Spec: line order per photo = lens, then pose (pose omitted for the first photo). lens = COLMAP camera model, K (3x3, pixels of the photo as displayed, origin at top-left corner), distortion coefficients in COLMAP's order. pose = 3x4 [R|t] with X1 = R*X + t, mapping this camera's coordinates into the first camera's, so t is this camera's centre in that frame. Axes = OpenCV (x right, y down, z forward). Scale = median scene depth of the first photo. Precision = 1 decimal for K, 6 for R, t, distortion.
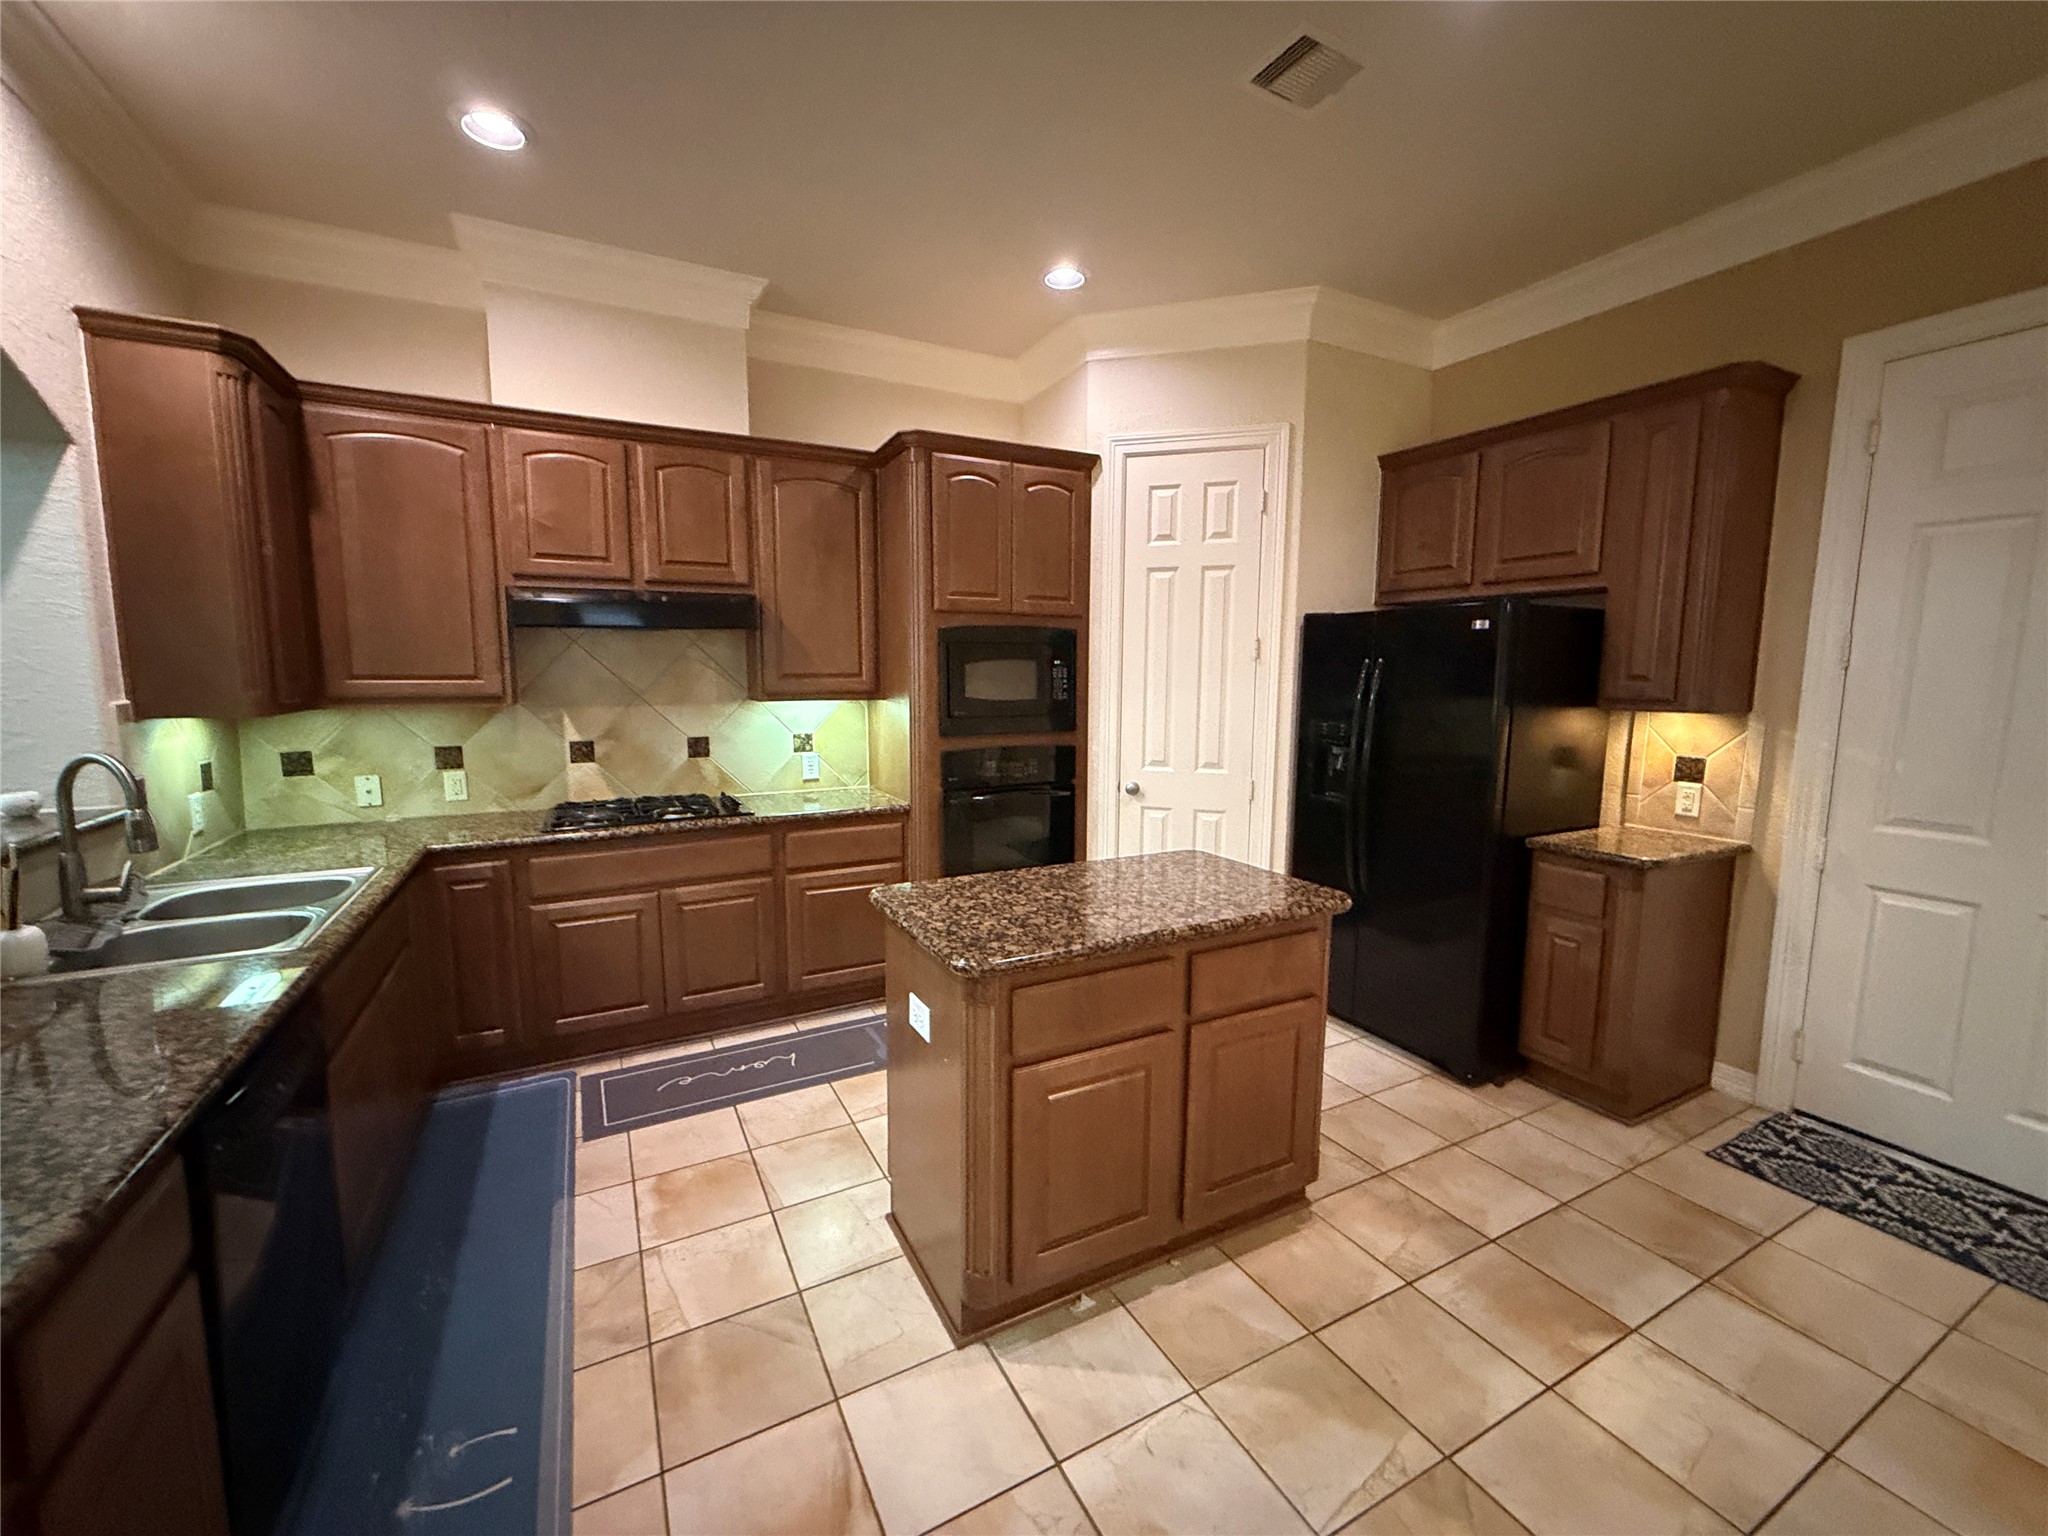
lens RADIAL K [[815.0, 0, 1024.0], [0, 815.0, 768.0], [0, 0, 1]] dist [-0.000783, -0.000376]
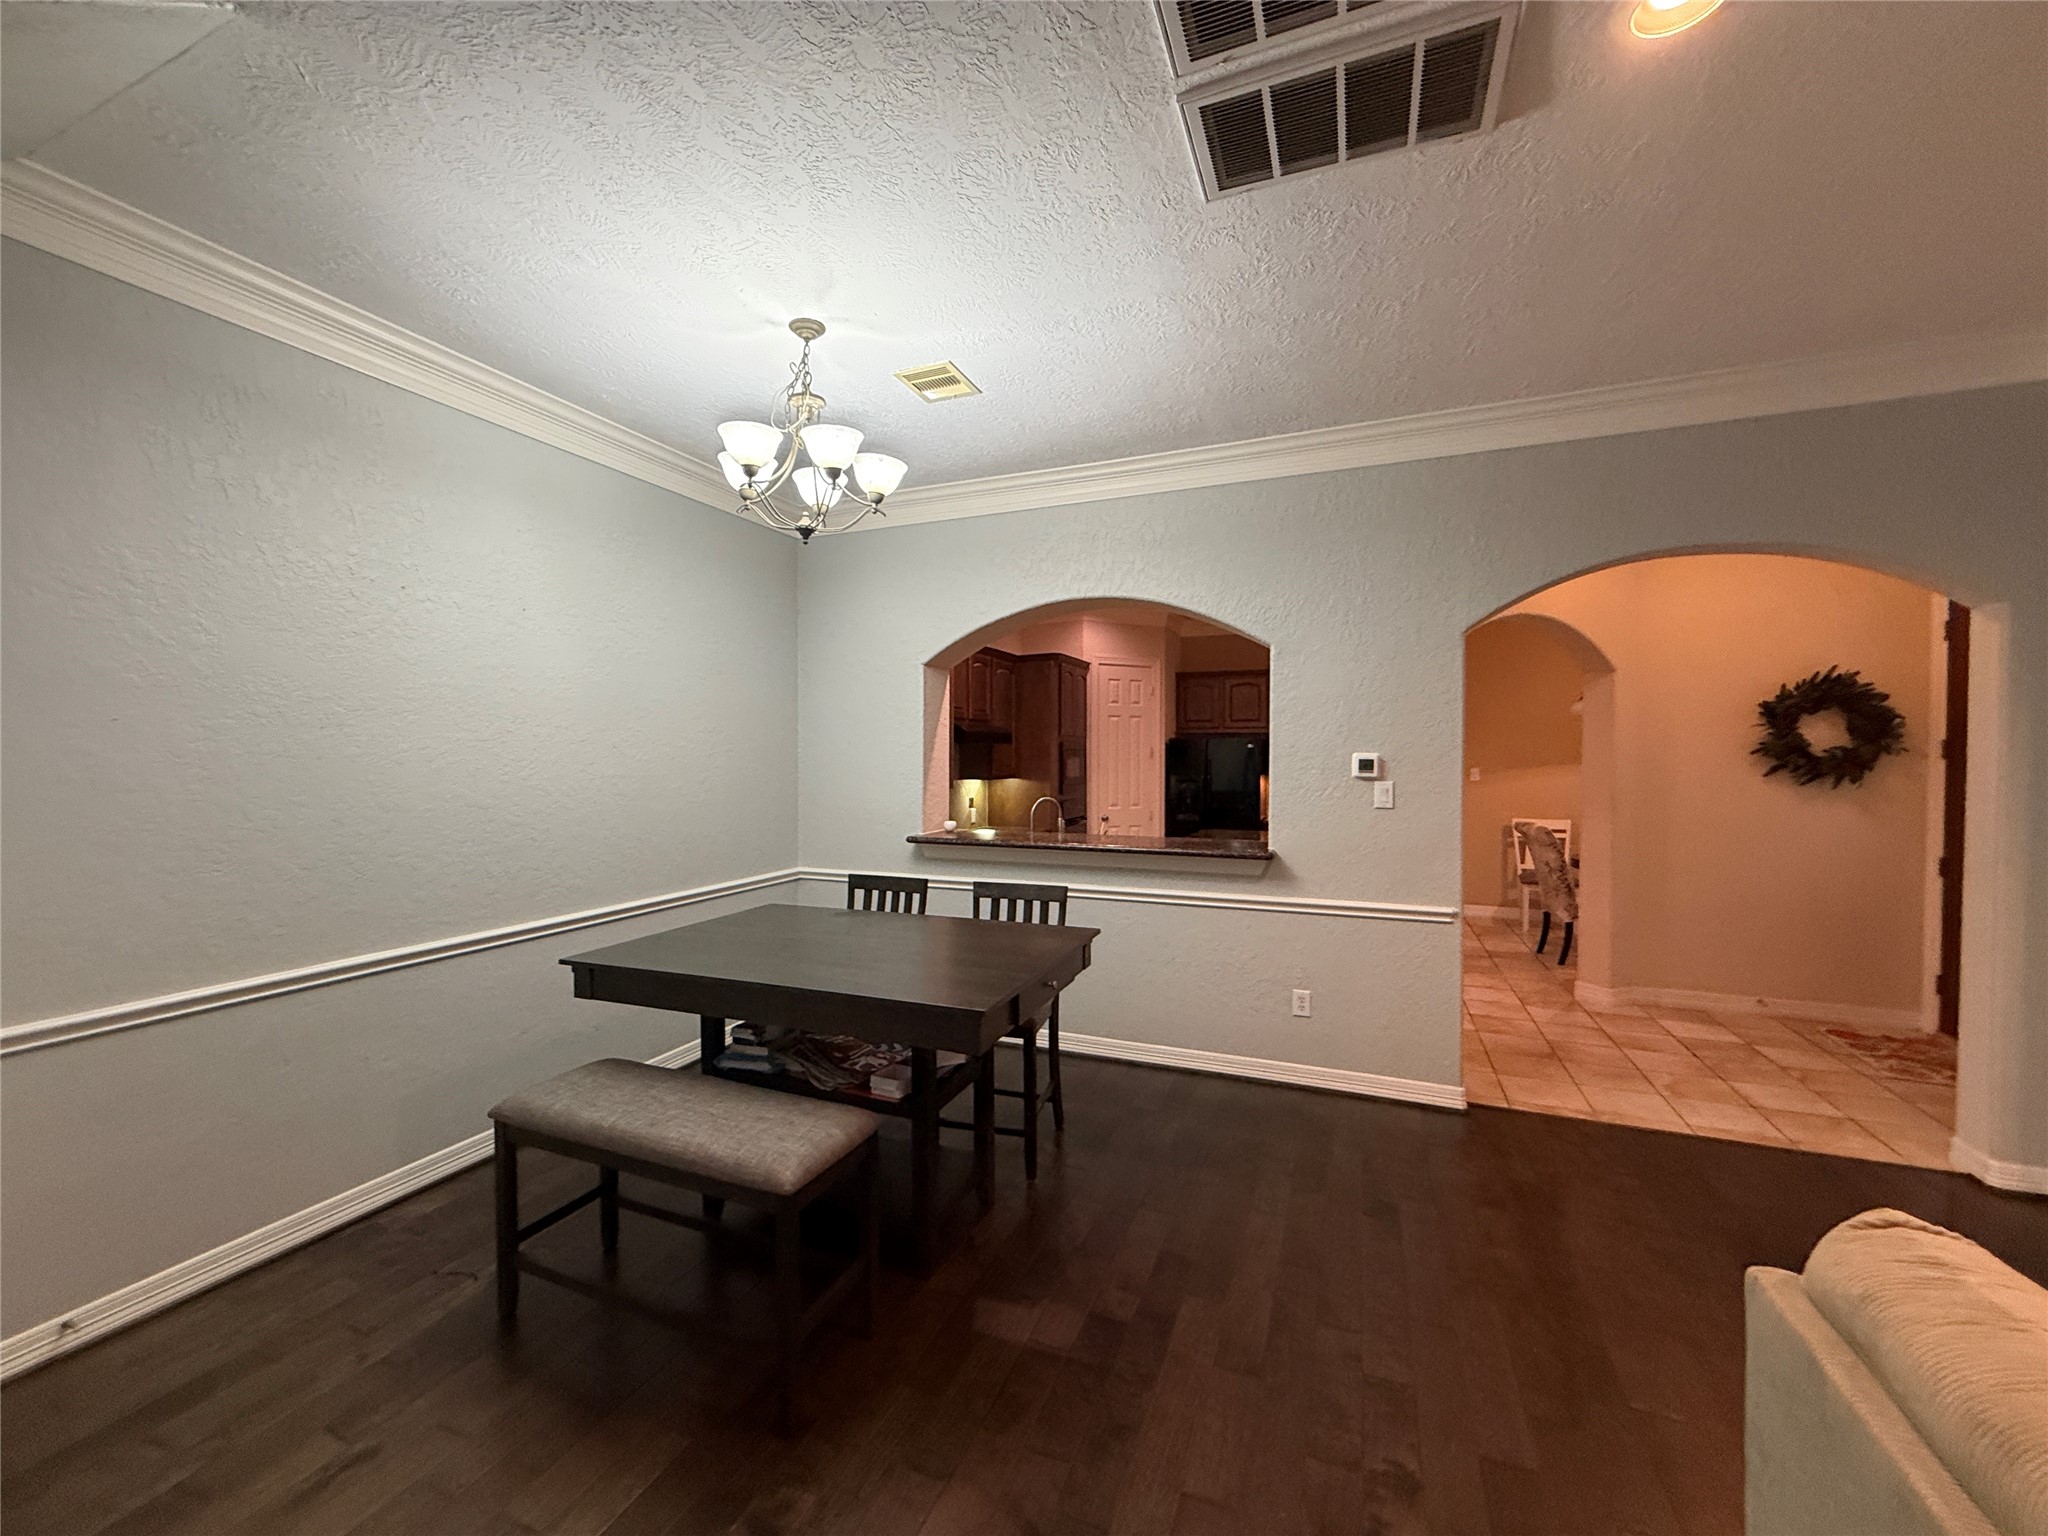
lens RADIAL K [[815.0, 0, 1024.0], [0, 815.0, 768.0], [0, 0, 1]] dist [-0.000783, -0.000376]
pose [[0.772507, -0.014355, 0.634844, -1.492763], [0.088105, 0.992498, -0.084768, 0.062603], [-0.628864, 0.121417, 0.767976, -0.543696]]
